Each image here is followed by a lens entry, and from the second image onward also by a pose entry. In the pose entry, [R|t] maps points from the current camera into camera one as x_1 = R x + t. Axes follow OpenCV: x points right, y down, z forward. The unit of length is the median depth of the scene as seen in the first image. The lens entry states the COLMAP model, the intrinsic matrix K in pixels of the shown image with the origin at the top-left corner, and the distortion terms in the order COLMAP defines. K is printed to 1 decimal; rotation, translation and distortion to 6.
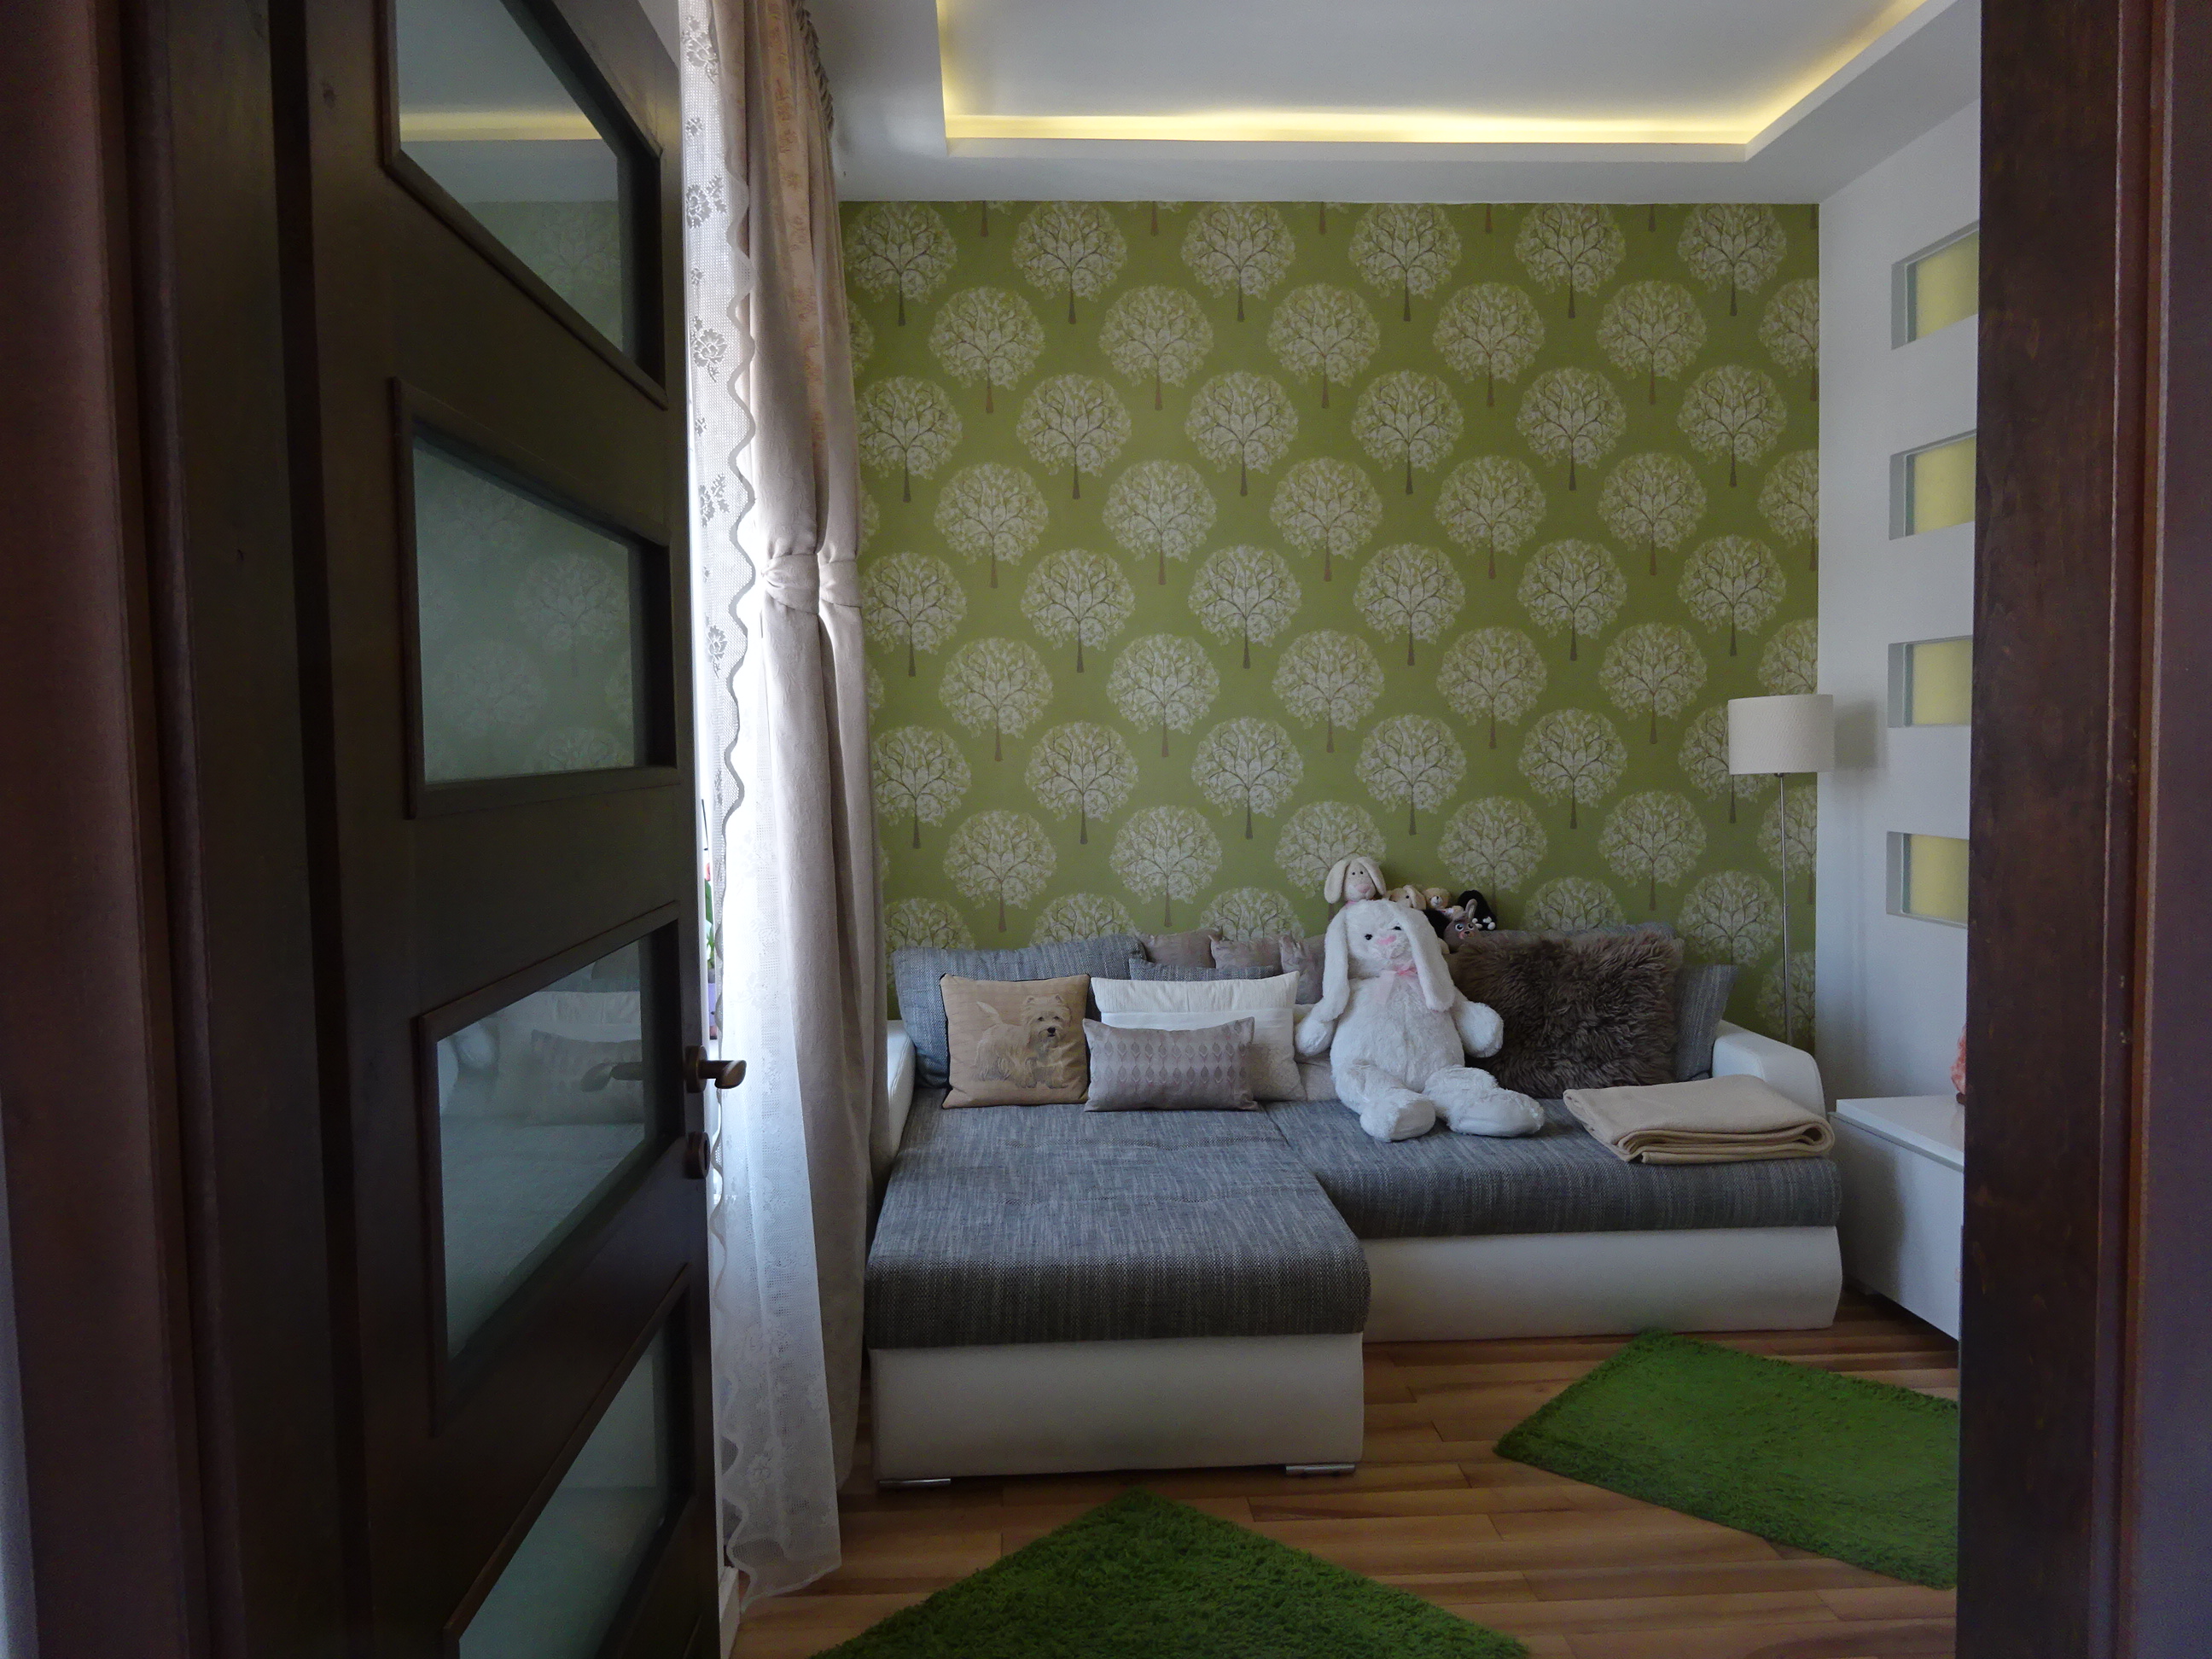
lens RADIAL K [[1632.2, 0, 1106.0], [0, 1632.2, 829.5], [0, 0, 1]] dist [-0.000620, 0.005926]
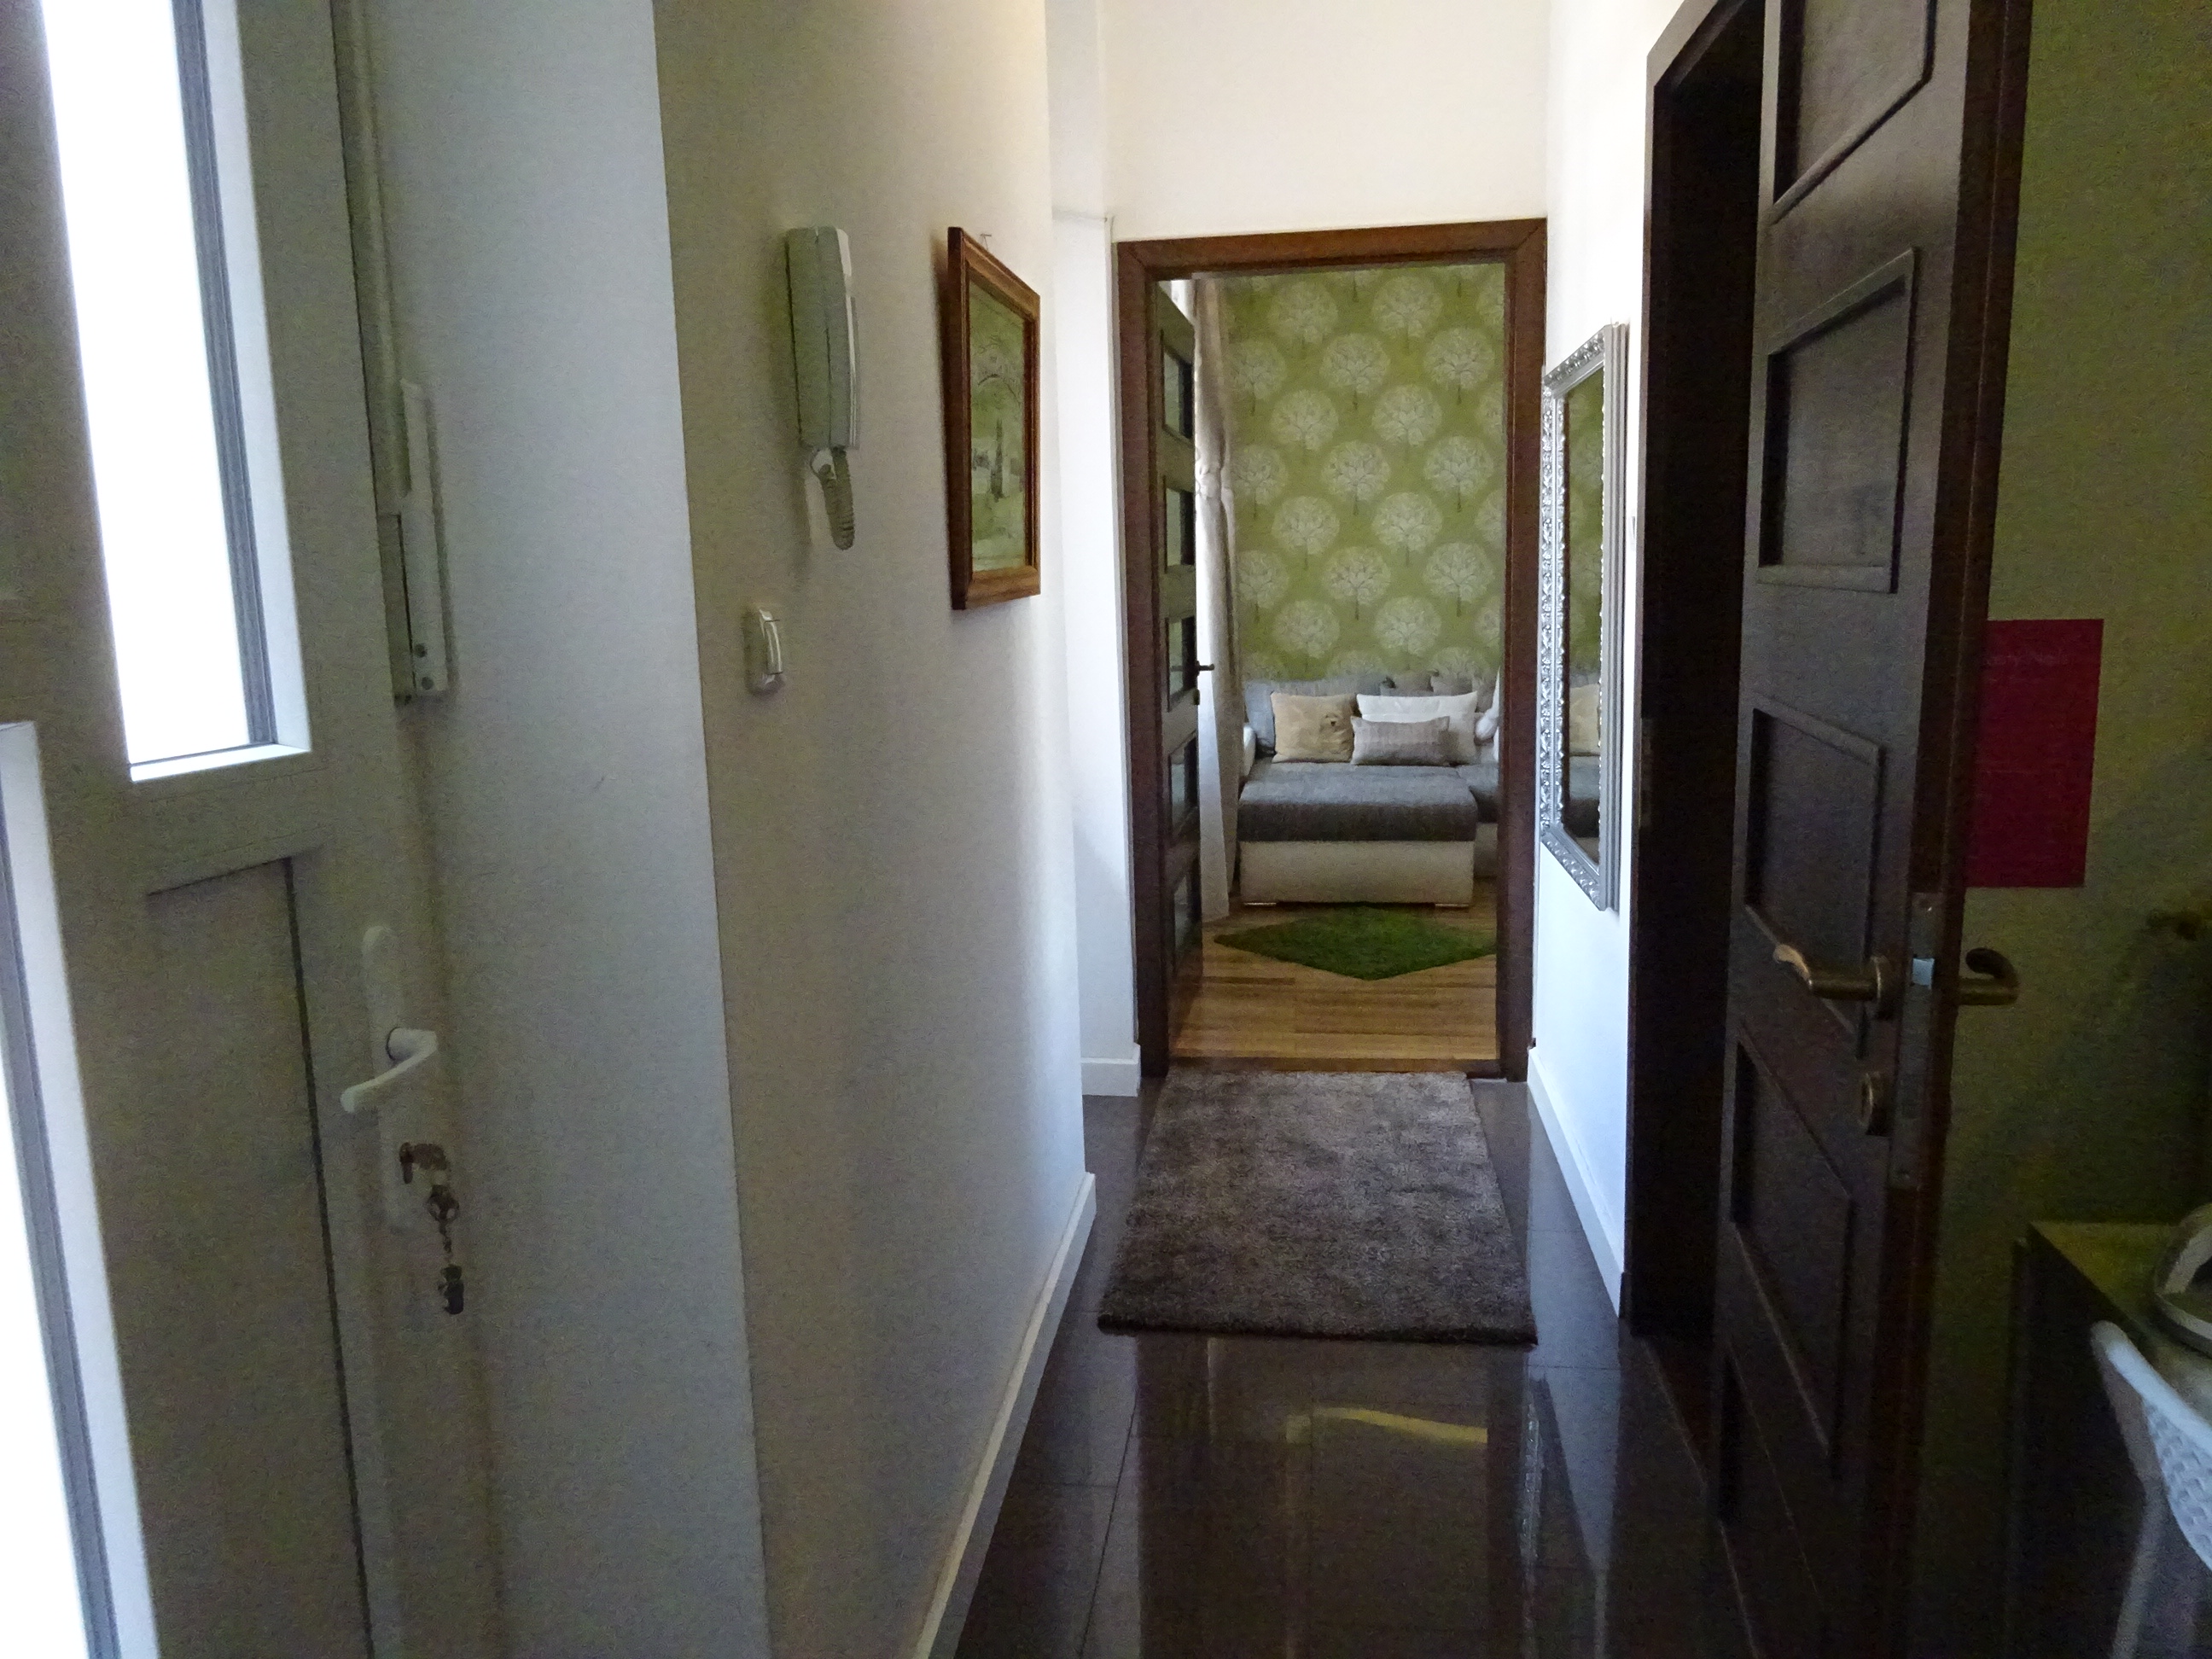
lens RADIAL K [[1627.2, 0, 1106.0], [0, 1627.2, 829.5], [0, 0, 1]] dist [0.005623, -0.009055]
pose [[0.981304, 0.021606, -0.191246, 0.064788], [-0.000732, 0.994091, 0.108551, 0.046060], [0.192461, -0.106382, 0.975521, -0.782880]]
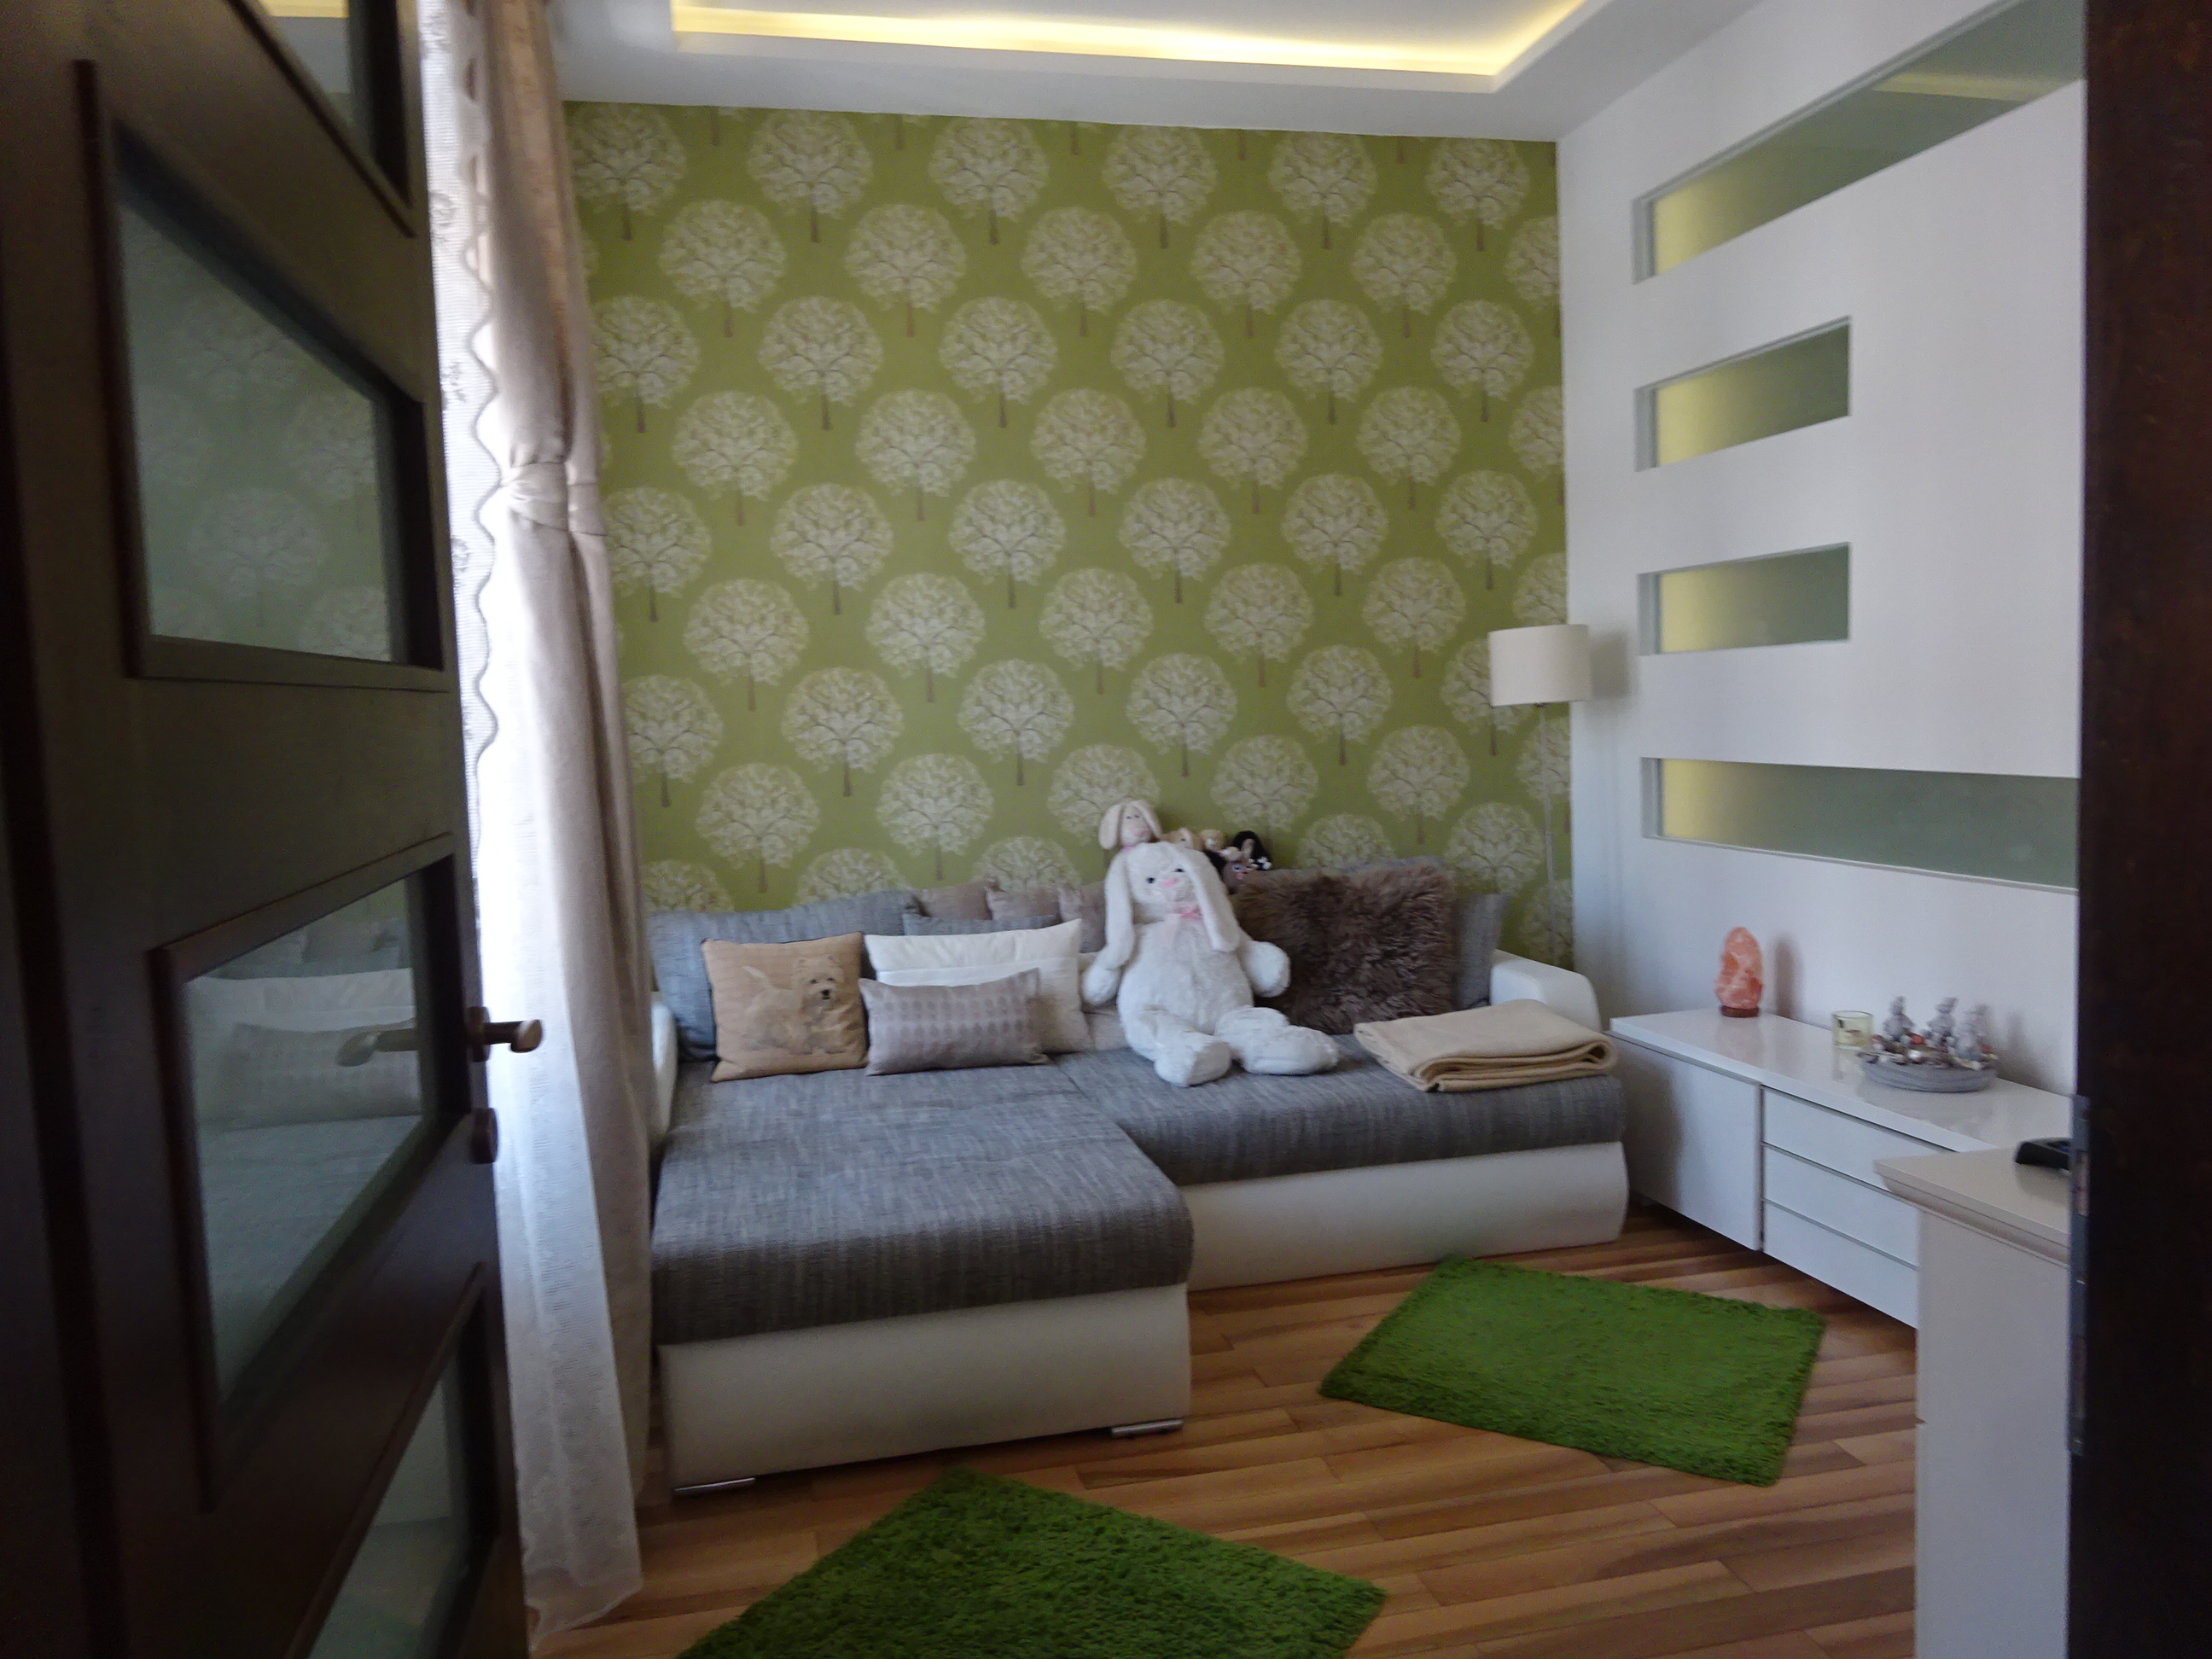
lens RADIAL K [[1632.2, 0, 1106.0], [0, 1632.2, 829.5], [0, 0, 1]] dist [-0.000620, 0.005926]
pose [[0.985282, -0.036514, 0.166990, -0.027654], [0.033261, 0.999199, 0.022235, 0.013302], [-0.167668, -0.016354, 0.985708, 0.046174]]
